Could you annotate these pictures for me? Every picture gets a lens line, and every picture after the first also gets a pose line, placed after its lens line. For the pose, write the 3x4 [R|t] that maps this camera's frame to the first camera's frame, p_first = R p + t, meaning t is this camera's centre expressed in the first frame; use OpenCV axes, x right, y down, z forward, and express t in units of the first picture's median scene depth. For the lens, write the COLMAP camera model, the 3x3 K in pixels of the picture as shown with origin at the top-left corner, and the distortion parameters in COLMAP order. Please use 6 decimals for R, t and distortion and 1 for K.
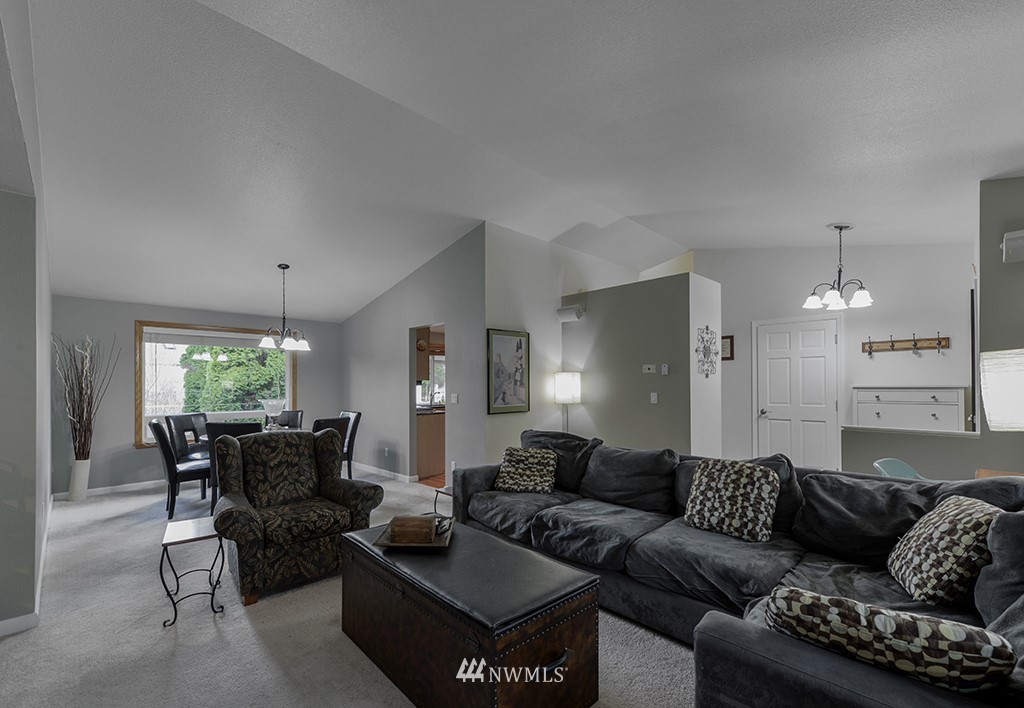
lens RADIAL K [[446.4, 0, 505.8], [0, 446.4, 380.1], [0, 0, 1]] dist [0.000490, -0.000062]
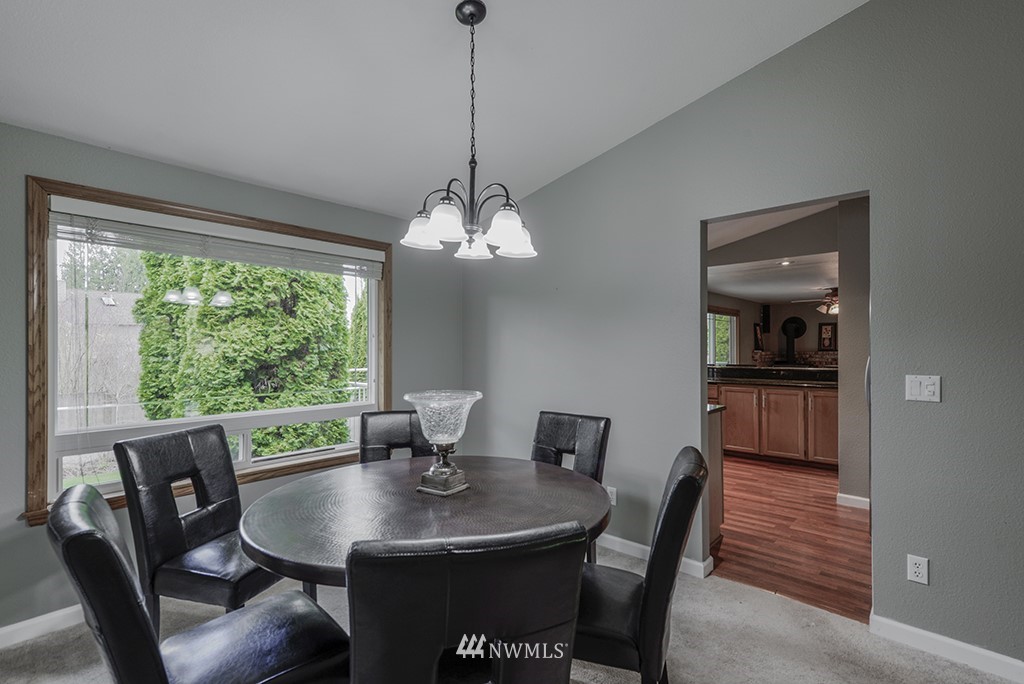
lens RADIAL K [[471.2, 0, 512.2], [0, 471.2, 345.8], [0, 0, 1]] dist [0.000588, 0.000285]
pose [[0.997977, 0.002061, 0.063547, -0.316766], [-0.002164, 0.999996, 0.001549, 0.003003], [-0.063543, -0.001683, 0.997978, 0.408215]]
